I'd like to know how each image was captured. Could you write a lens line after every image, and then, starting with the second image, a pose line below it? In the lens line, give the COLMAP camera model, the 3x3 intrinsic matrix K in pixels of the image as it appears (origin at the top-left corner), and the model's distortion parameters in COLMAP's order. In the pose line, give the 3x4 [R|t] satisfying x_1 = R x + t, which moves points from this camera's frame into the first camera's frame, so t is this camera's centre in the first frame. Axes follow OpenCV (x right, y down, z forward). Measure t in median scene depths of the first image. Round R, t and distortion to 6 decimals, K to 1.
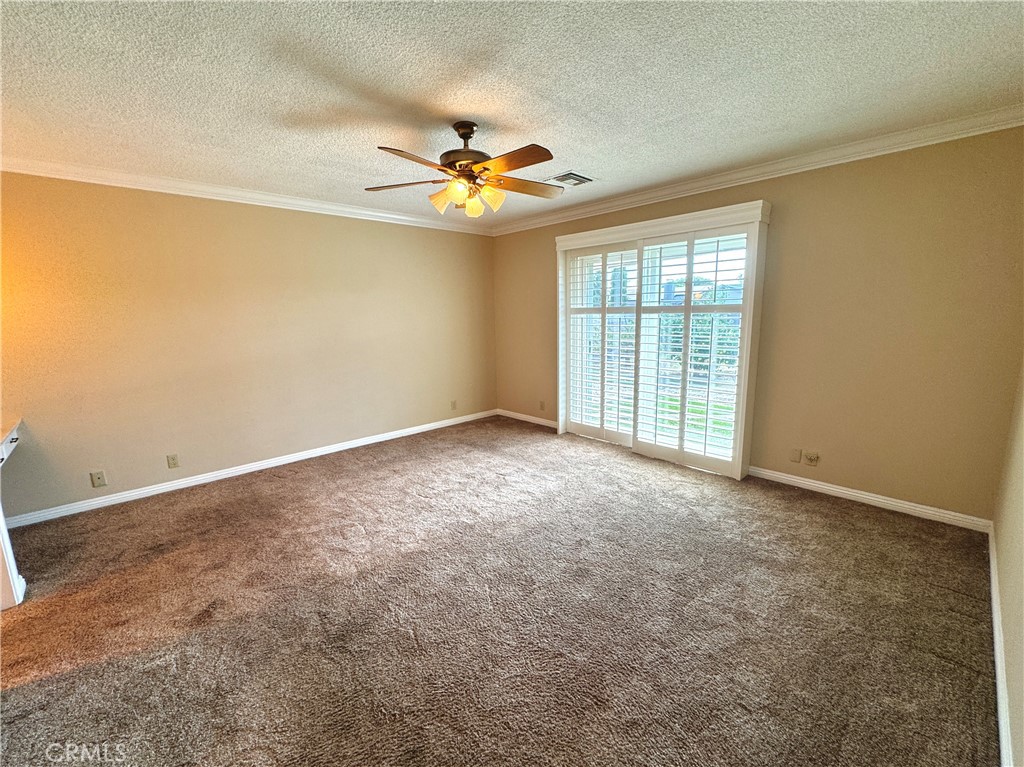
lens RADIAL K [[431.7, 0, 510.1], [0, 431.7, 384.5], [0, 0, 1]] dist [-0.001224, 0.000389]
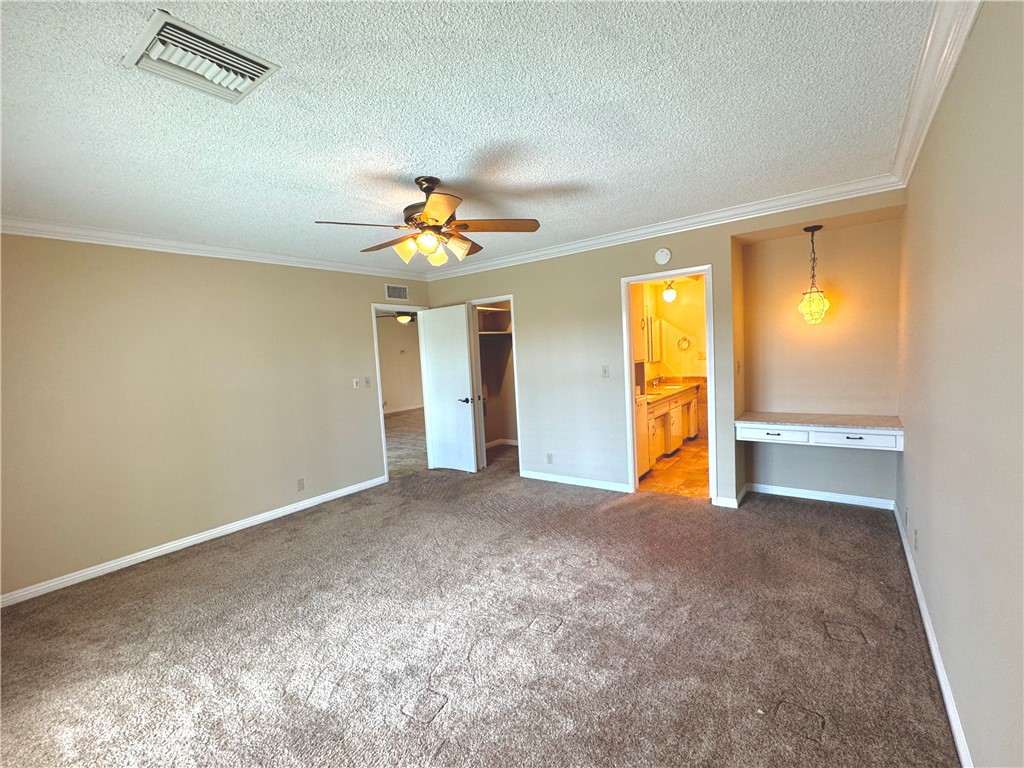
lens RADIAL K [[444.6, 0, 515.5], [0, 444.6, 385.2], [0, 0, 1]] dist [-0.002609, -0.000156]
pose [[-0.979573, 0.091461, -0.179083, -0.059716], [0.045086, 0.967798, 0.247656, -0.345391], [0.195968, 0.234523, -0.952153, 1.922696]]
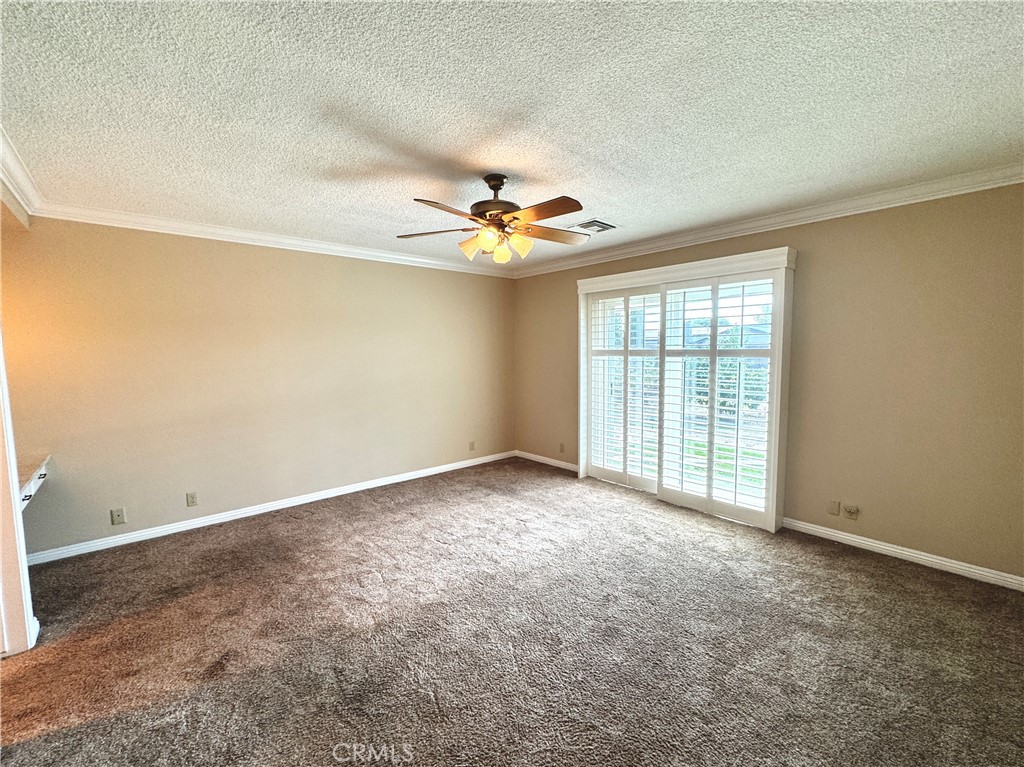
lens RADIAL K [[436.2, 0, 510.0], [0, 436.2, 384.0], [0, 0, 1]] dist [-0.000480, 0.000016]
pose [[0.999372, 0.012903, -0.032995, -0.025478], [-0.015763, 0.996002, -0.087925, -0.013145], [0.031729, 0.088390, 0.995581, 0.000469]]
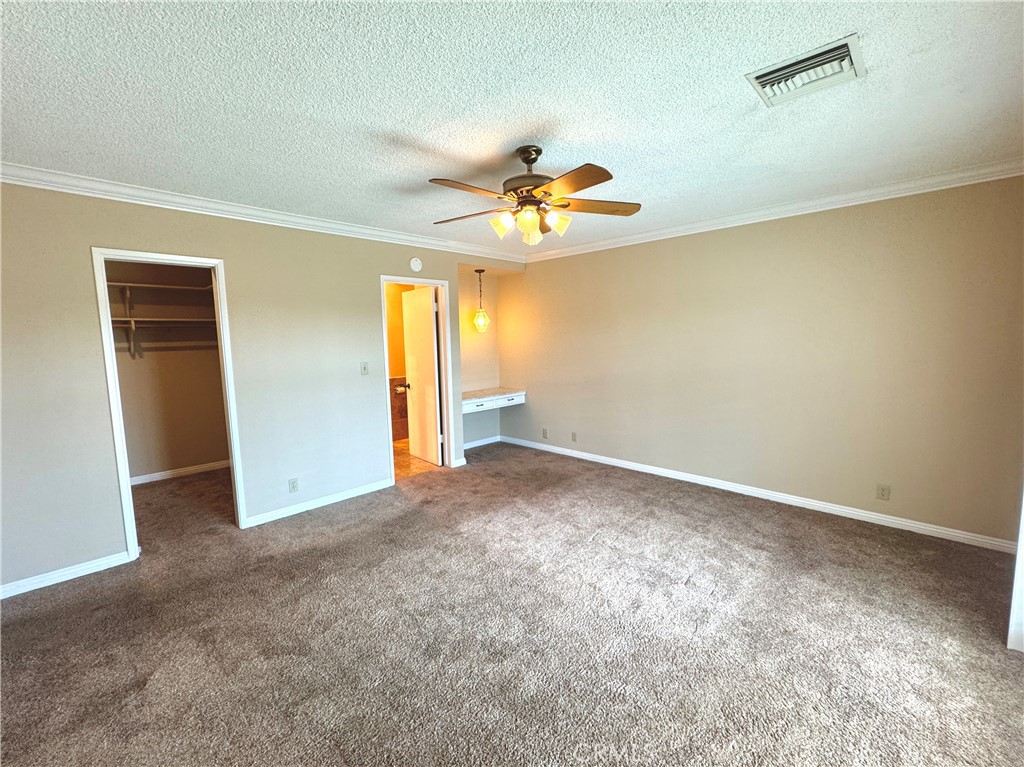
lens RADIAL K [[431.7, 0, 510.1], [0, 431.7, 384.5], [0, 0, 1]] dist [-0.001224, 0.000389]
pose [[0.040709, 0.130271, -0.990642, 0.816924], [-0.147987, 0.981315, 0.122964, -0.185195], [0.988151, 0.141596, 0.059227, 0.871073]]
